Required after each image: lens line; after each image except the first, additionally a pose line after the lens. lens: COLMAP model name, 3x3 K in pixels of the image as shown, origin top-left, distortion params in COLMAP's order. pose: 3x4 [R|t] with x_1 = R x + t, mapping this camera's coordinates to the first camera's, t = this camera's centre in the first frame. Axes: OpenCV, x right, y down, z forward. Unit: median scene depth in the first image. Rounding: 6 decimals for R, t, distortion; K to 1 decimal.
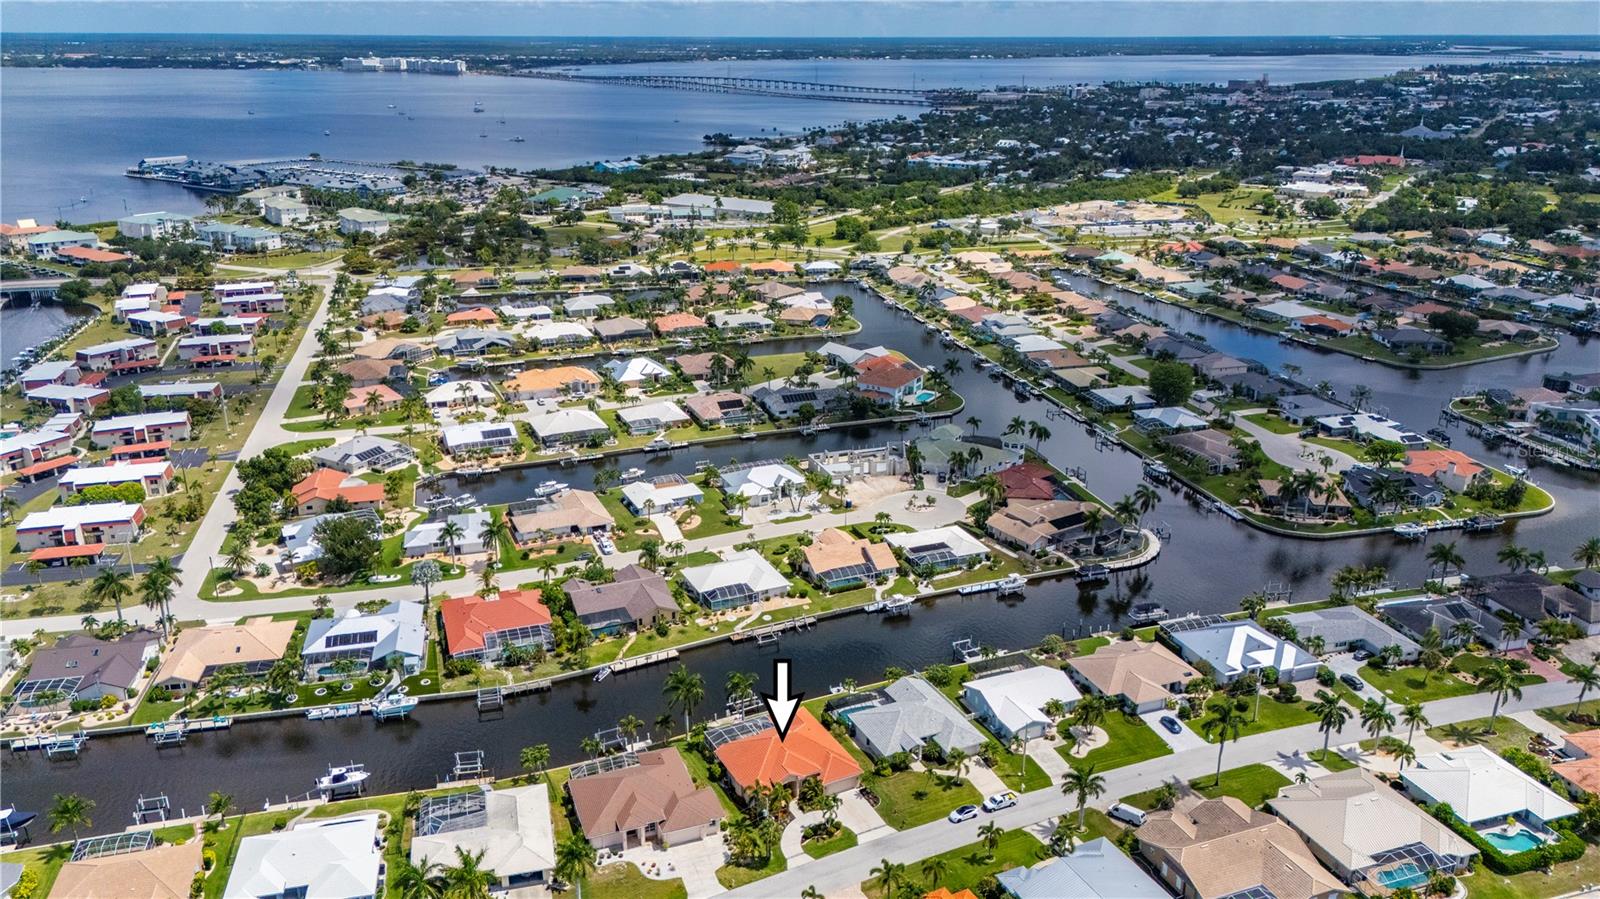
lens RADIAL K [[1166.5, 0, 793.1], [0, 1166.5, 450.9], [0, 0, 1]] dist [0.099104, -0.123492]
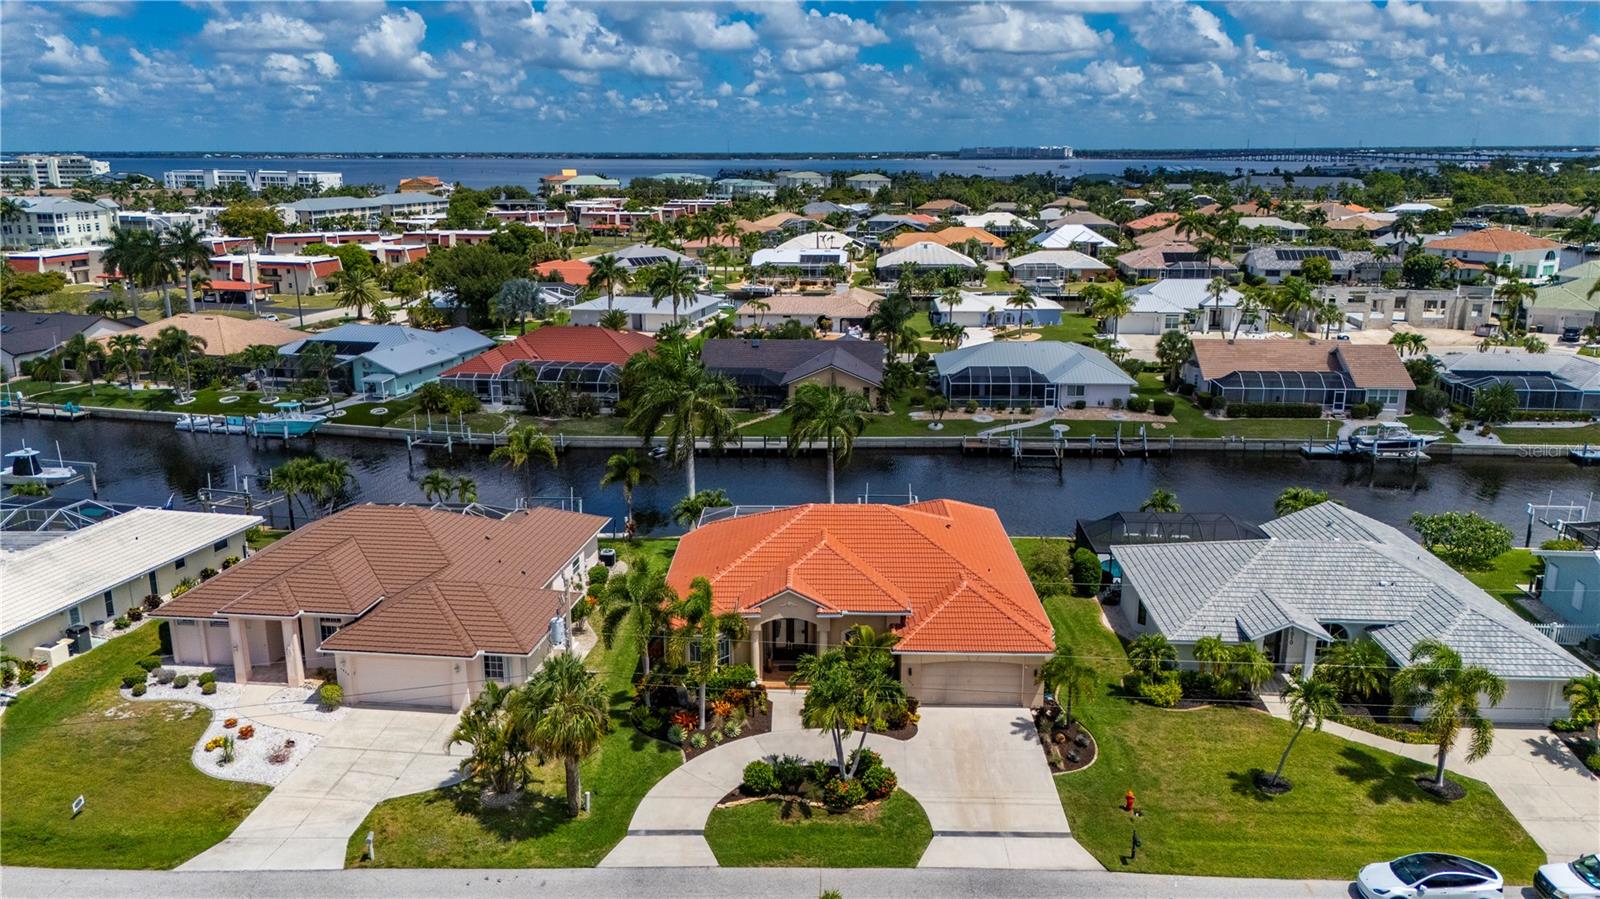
lens RADIAL K [[1170.0, 0, 800.0], [0, 1170.0, 449.5], [0, 0, 1]] dist [0.075951, -0.075825]
pose [[0.882853, 0.114515, -0.455475, 0.072757], [-0.153120, 0.987010, -0.048642, 0.139545], [0.443988, 0.112686, 0.888919, 0.401449]]
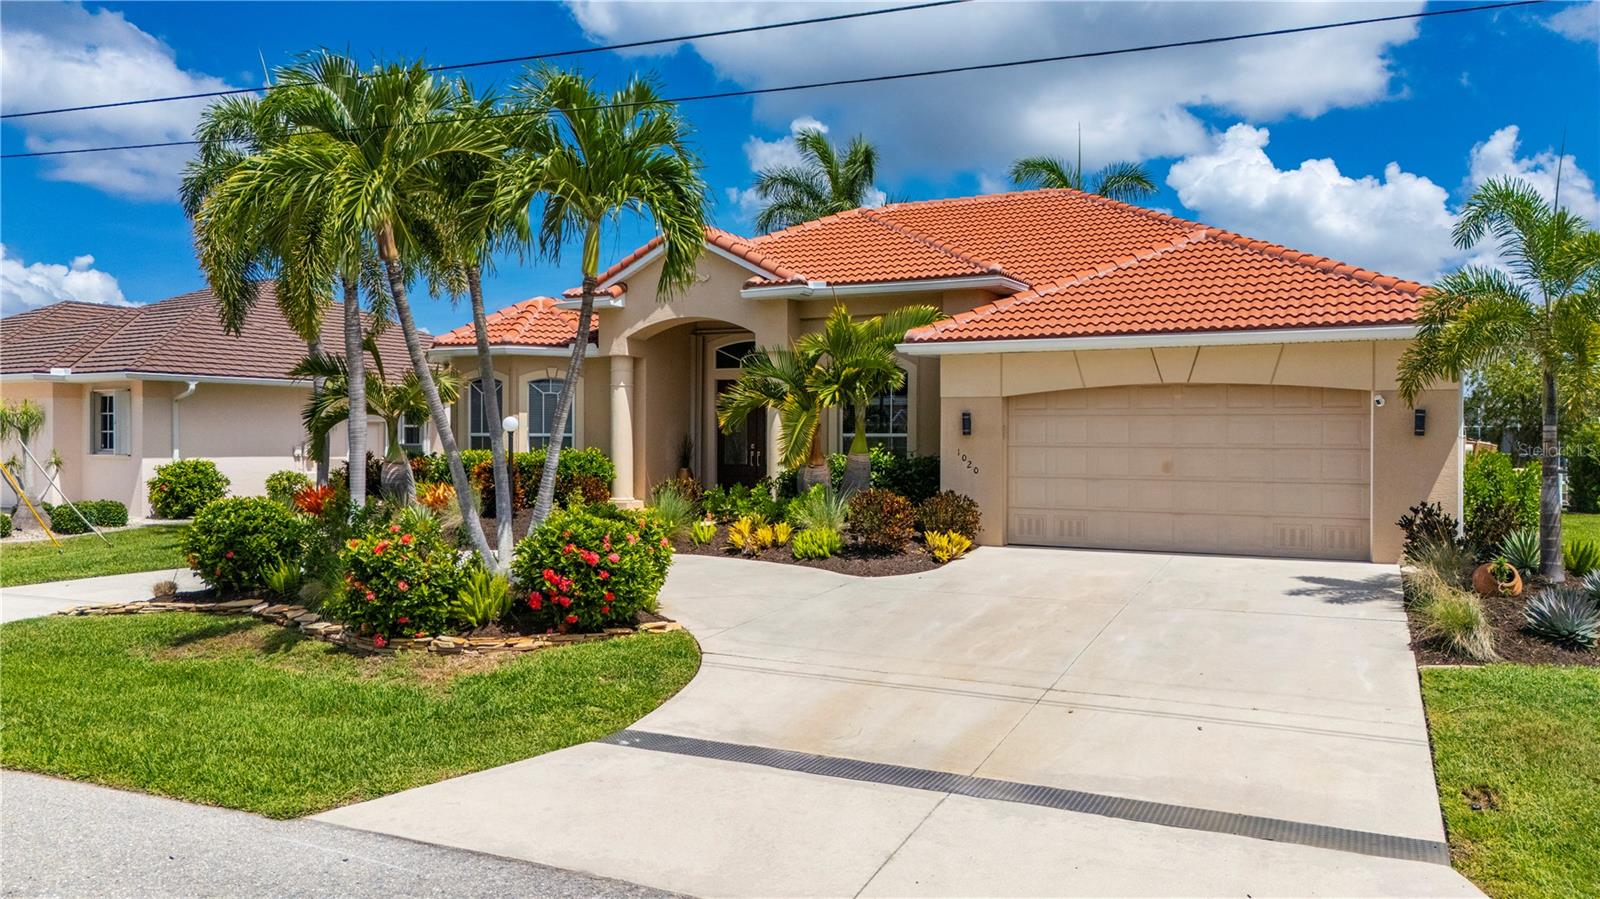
lens RADIAL K [[1188.3, 0, 792.5], [0, 1188.3, 435.5], [0, 0, 1]] dist [0.065928, -0.083365]
pose [[0.604356, 0.001715, -0.796712, 0.052261], [-0.266269, 0.942931, -0.199953, 0.172757], [0.750902, 0.332983, 0.570323, 0.521939]]
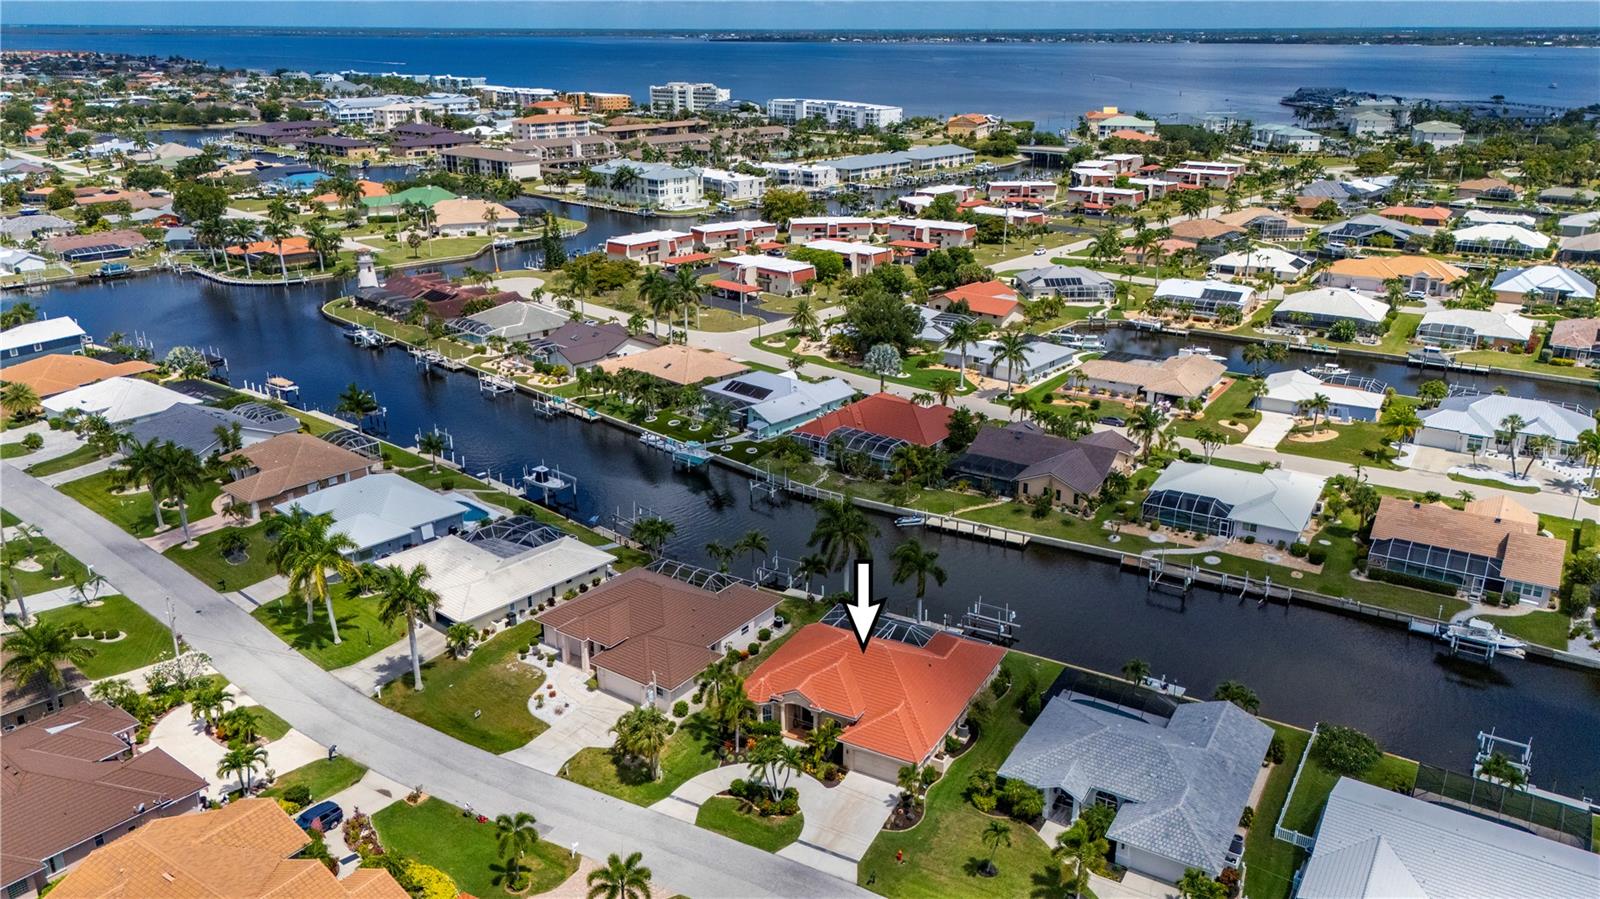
lens RADIAL K [[1170.0, 0, 800.0], [0, 1170.0, 449.5], [0, 0, 1]] dist [0.075951, -0.075825]
pose [[0.565083, 0.280179, -0.776003, 0.218848], [-0.275408, 0.950678, 0.142695, 0.047486], [0.777709, 0.133083, 0.614375, 0.354159]]
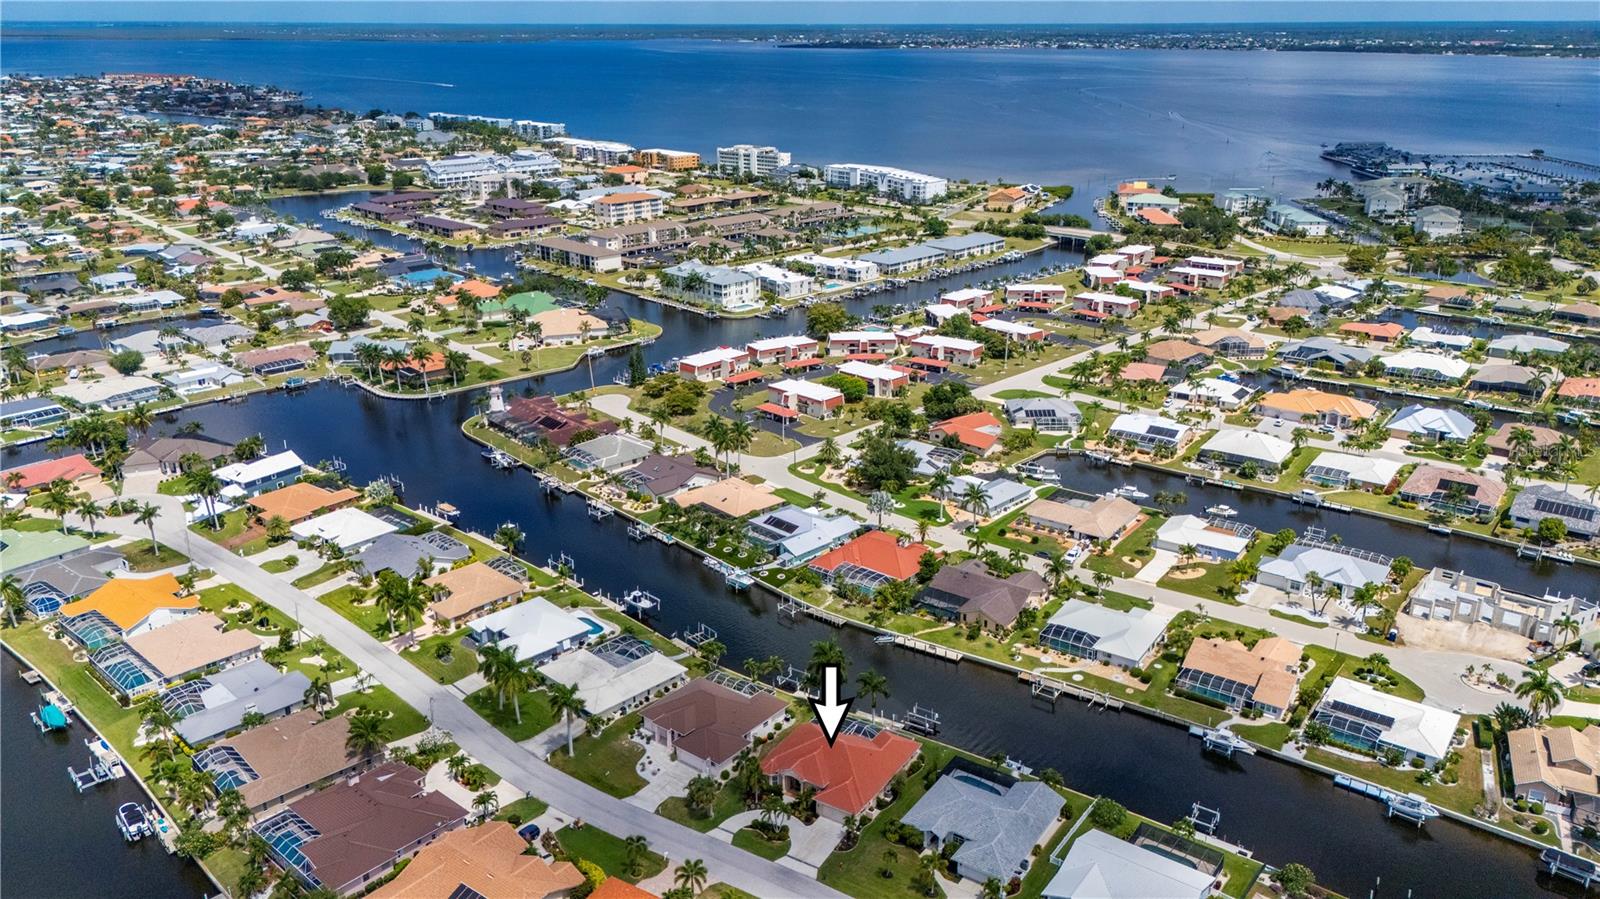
lens RADIAL K [[1182.4, 0, 801.5], [0, 1182.4, 448.5], [0, 0, 1]] dist [0.117651, -0.214663]
pose [[0.519543, 0.287601, -0.804587, 0.394259], [-0.284803, 0.946090, 0.154276, -0.070976], [0.805582, 0.148996, 0.573444, 0.221889]]
